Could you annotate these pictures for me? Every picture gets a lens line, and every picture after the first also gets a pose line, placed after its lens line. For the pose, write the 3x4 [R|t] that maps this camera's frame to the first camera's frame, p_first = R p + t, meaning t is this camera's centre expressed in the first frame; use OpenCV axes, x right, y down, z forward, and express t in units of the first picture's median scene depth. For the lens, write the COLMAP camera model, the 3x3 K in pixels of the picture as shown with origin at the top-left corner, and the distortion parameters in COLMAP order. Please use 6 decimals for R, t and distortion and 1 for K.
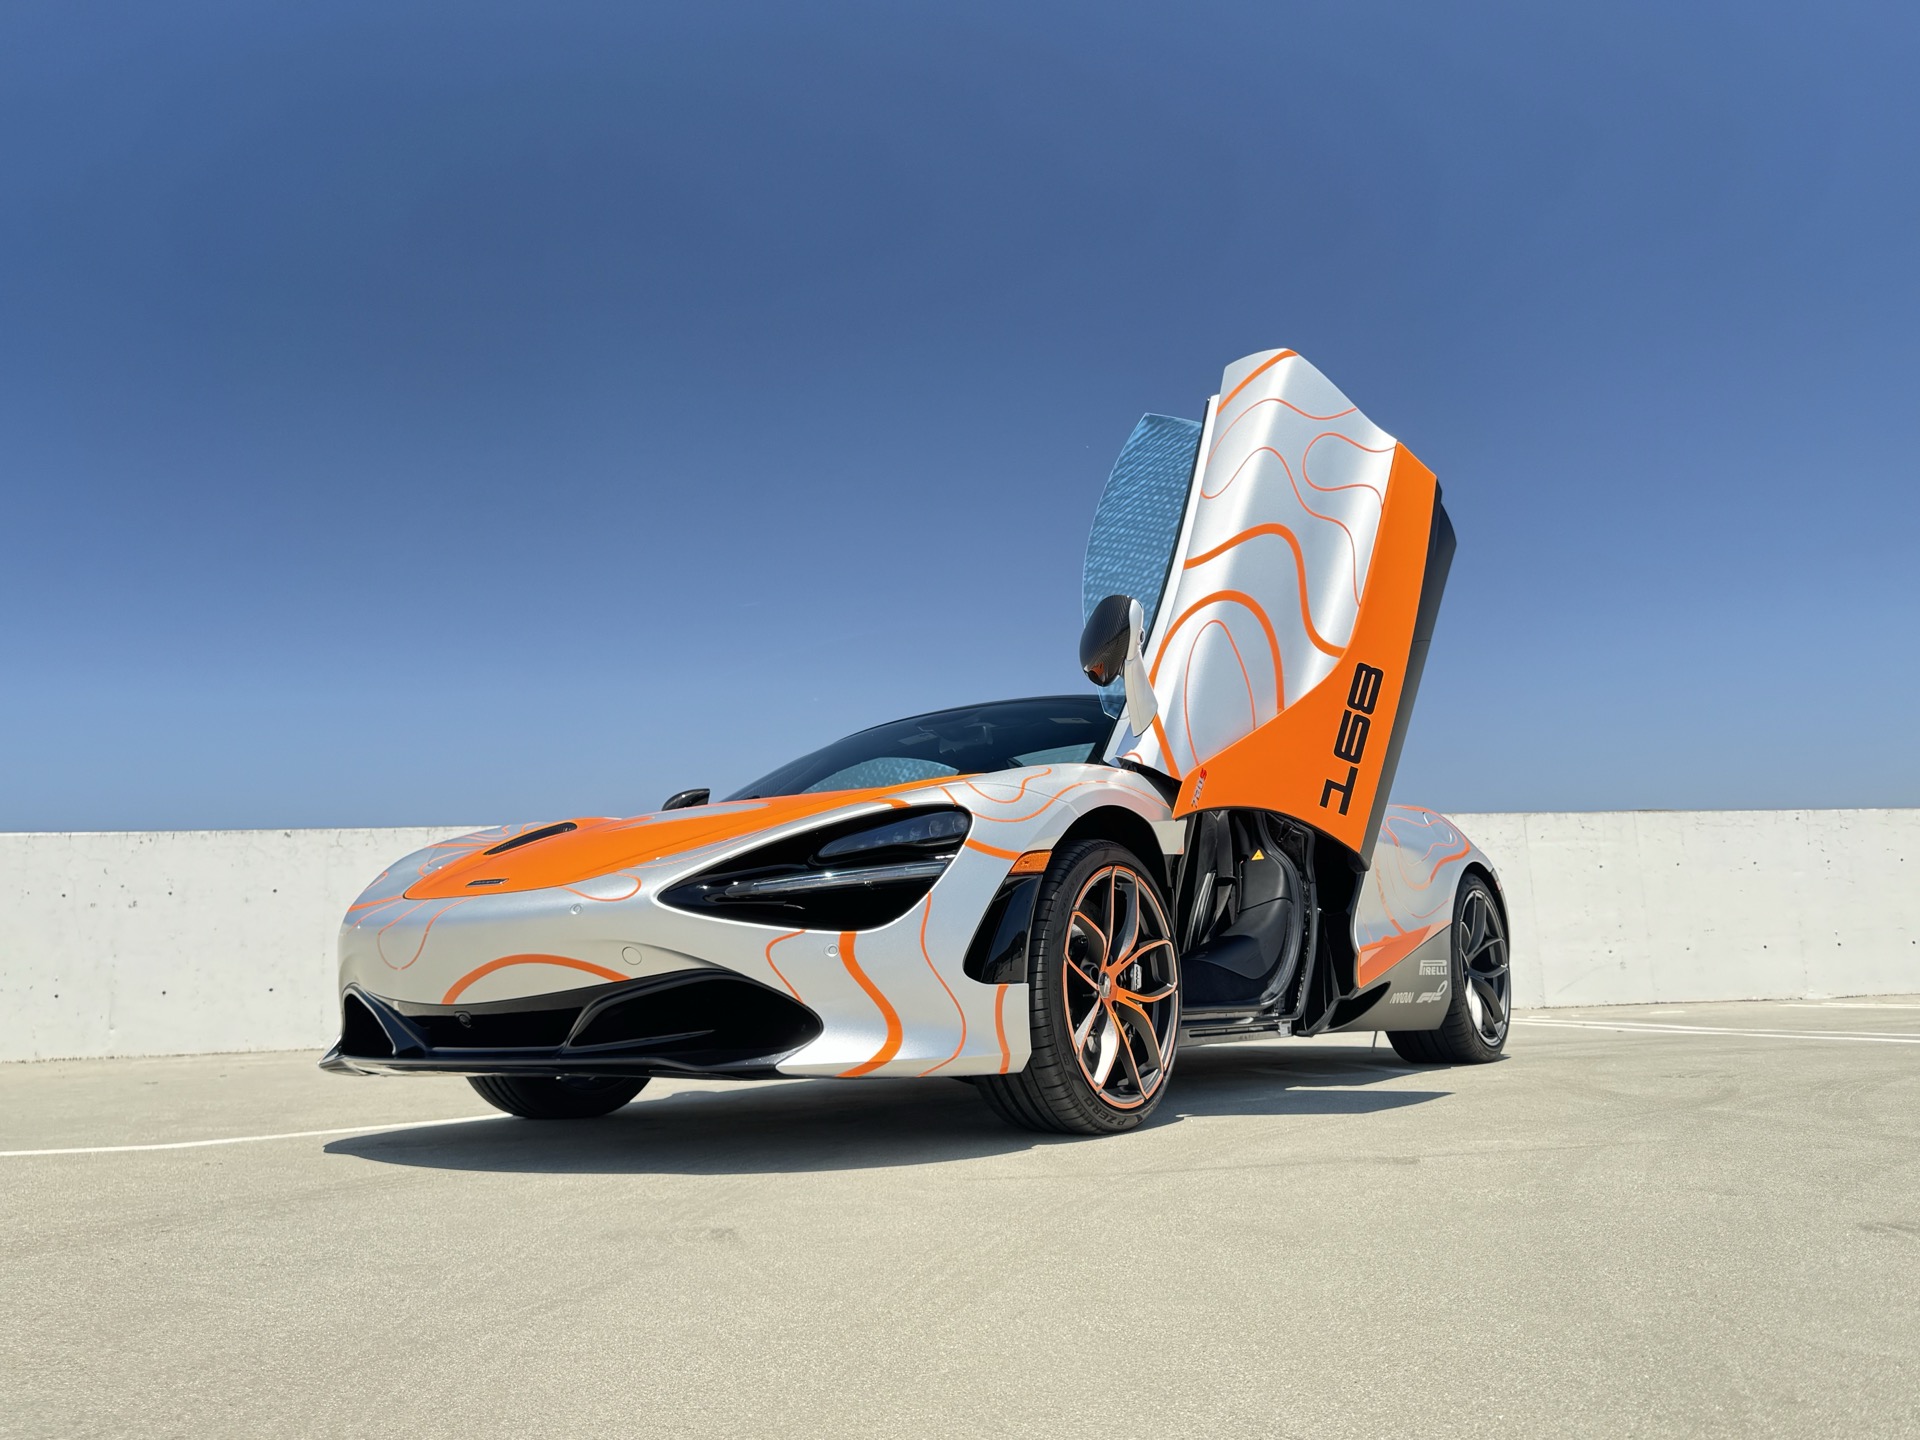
lens RADIAL K [[1537.4, 0, 960.8], [0, 1537.4, 707.1], [0, 0, 1]] dist [0.145737, -0.275346]
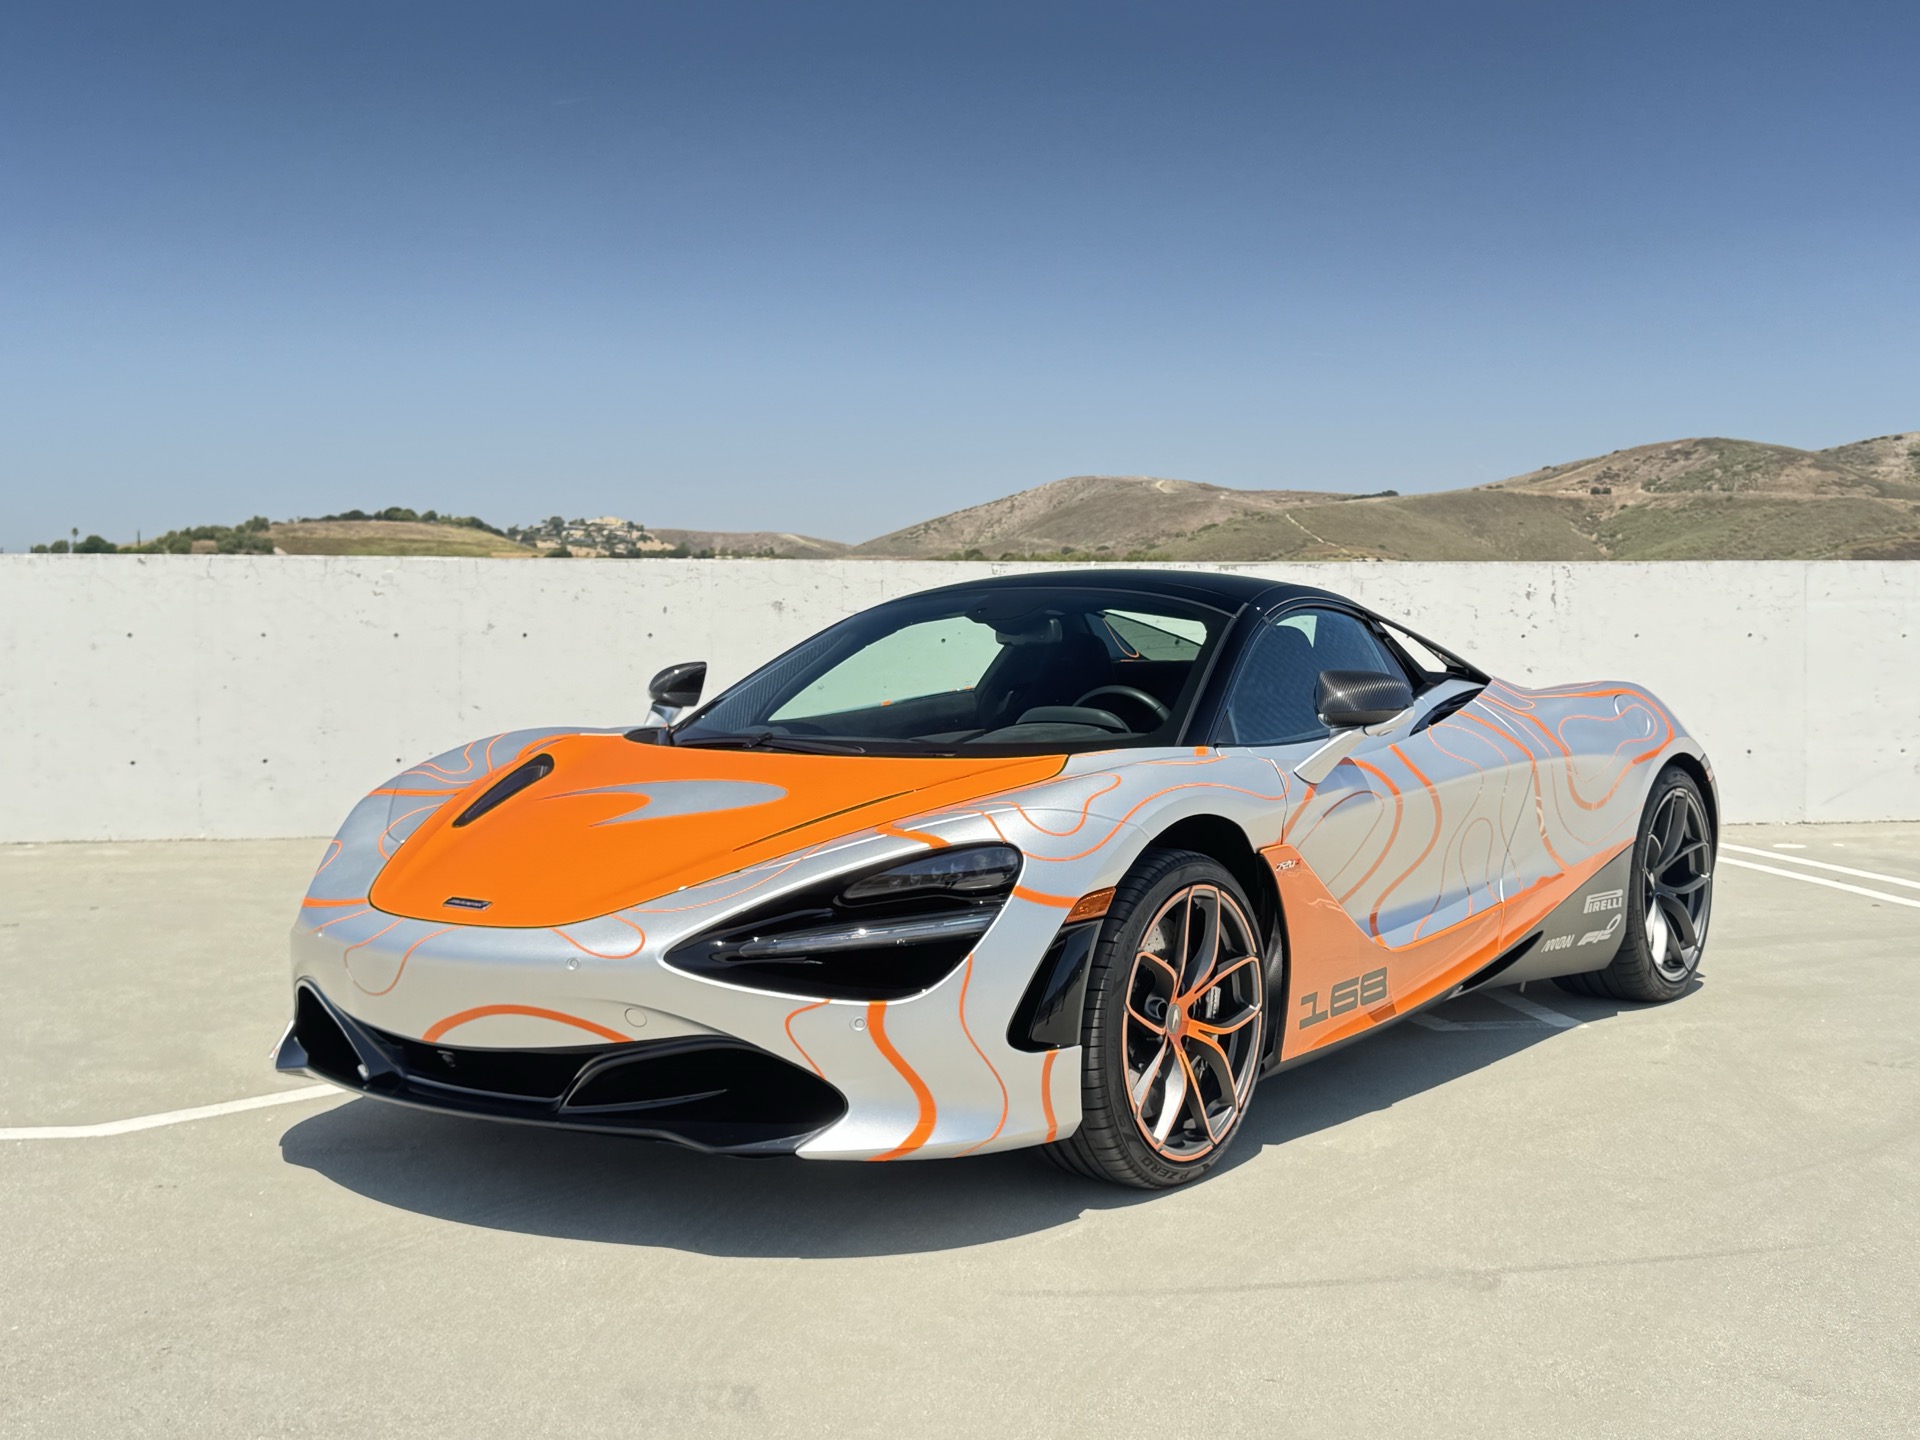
lens RADIAL K [[2194.4, 0, 970.1], [0, 2194.4, 729.9], [0, 0, 1]] dist [0.192591, -0.411338]
pose [[0.999099, 0.031479, -0.028452, 0.009523], [-0.024582, 0.975952, 0.216595, -0.242410], [0.034586, -0.215701, 0.975847, -0.170914]]
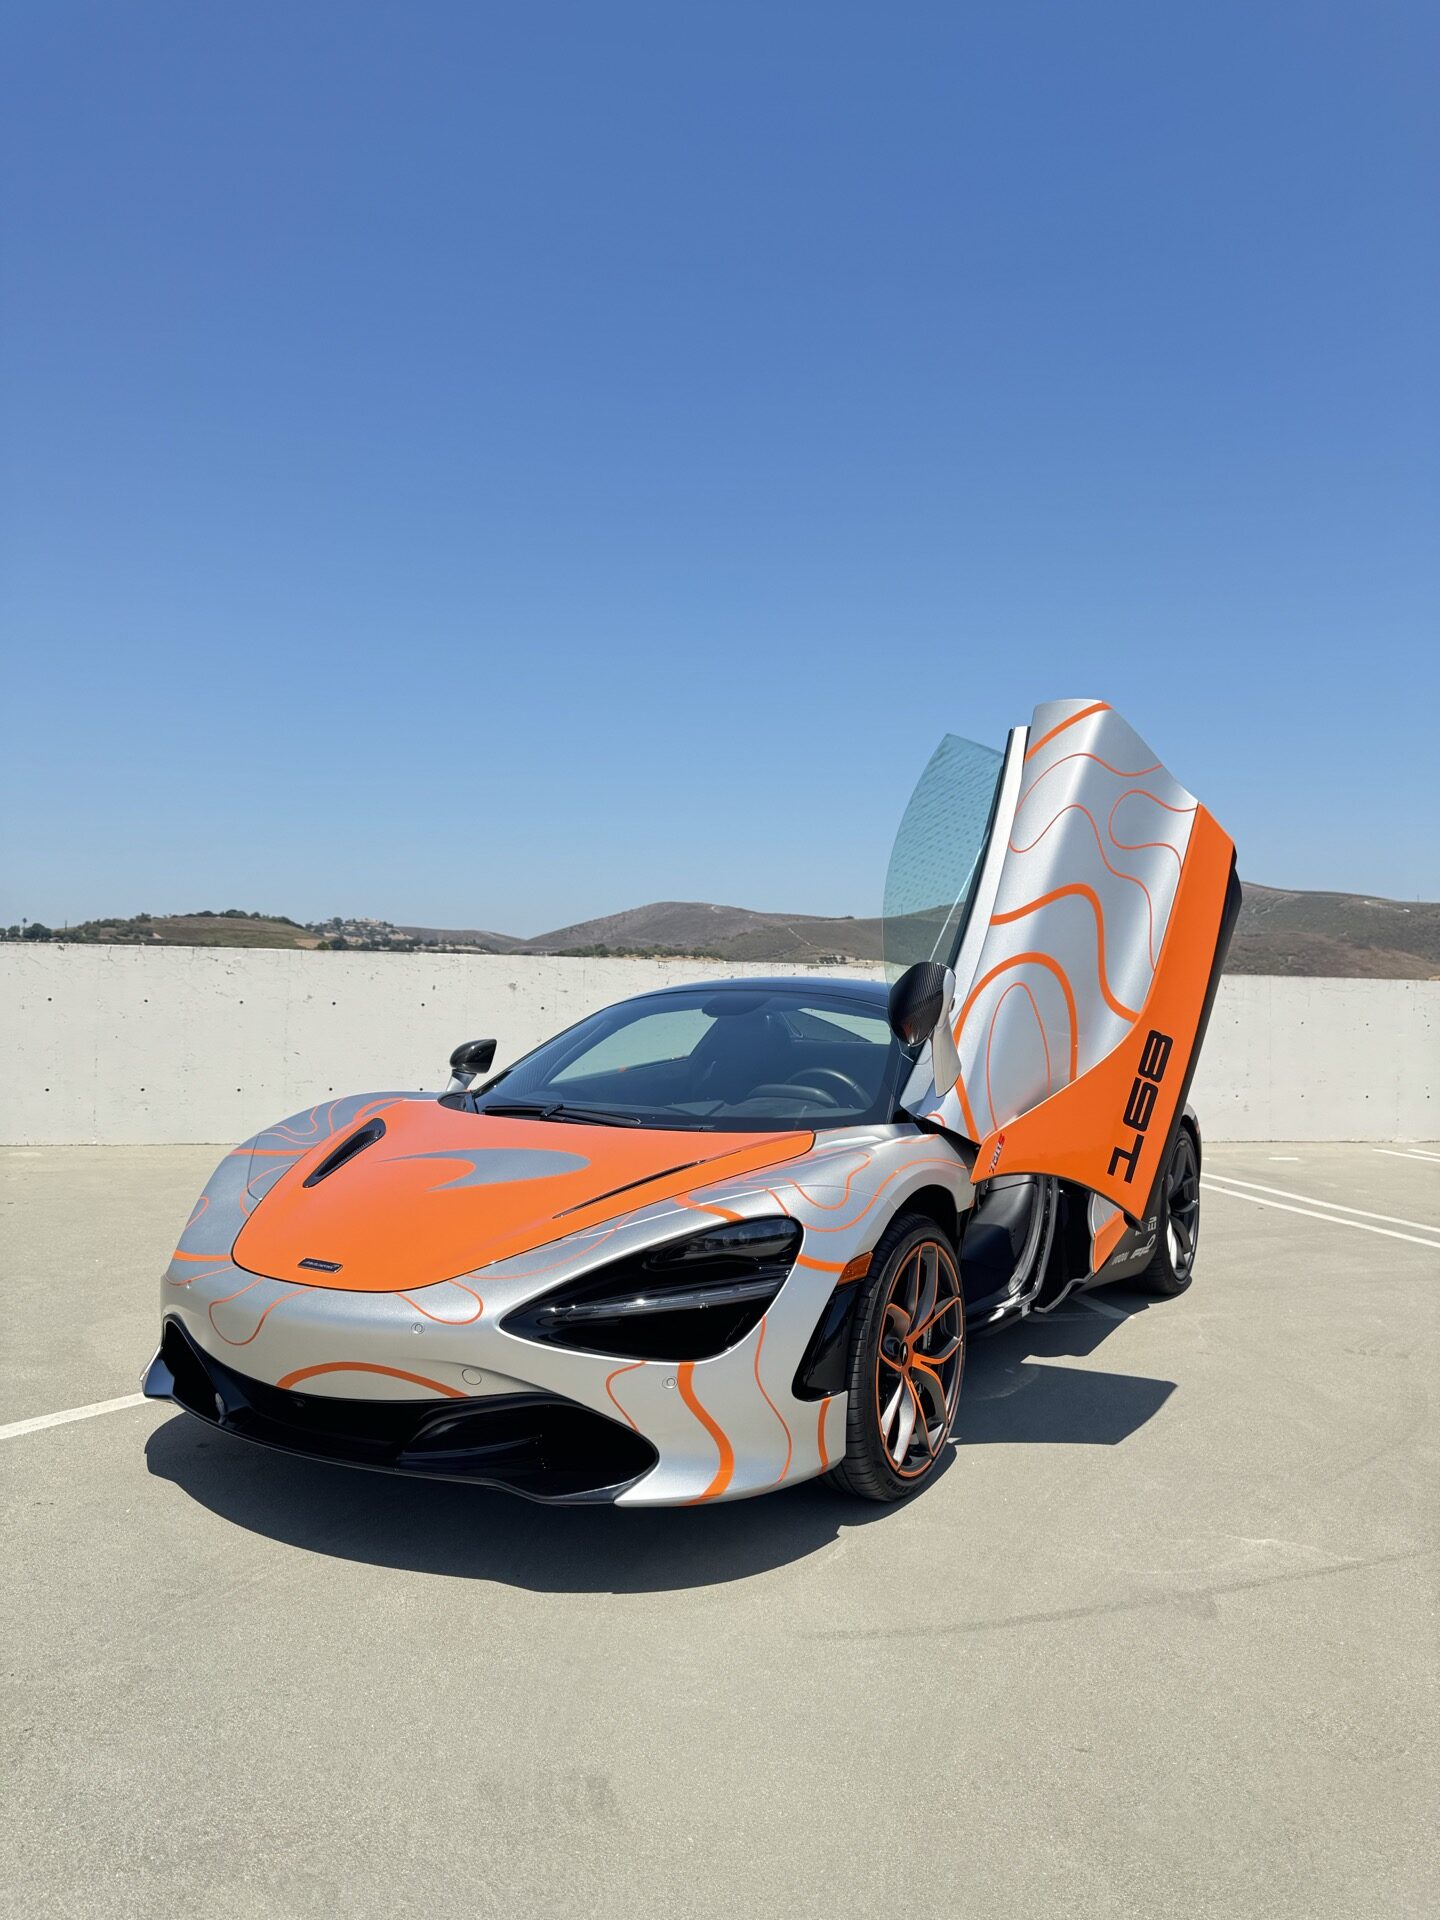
lens RADIAL K [[1342.8, 0, 725.5], [0, 1342.8, 961.9], [0, 0, 1]] dist [0.183601, -0.409979]
pose [[0.996572, 0.052798, 0.063689, -0.101485], [-0.061526, 0.987671, 0.143944, -0.211749], [-0.055304, -0.147369, 0.987534, 0.128625]]
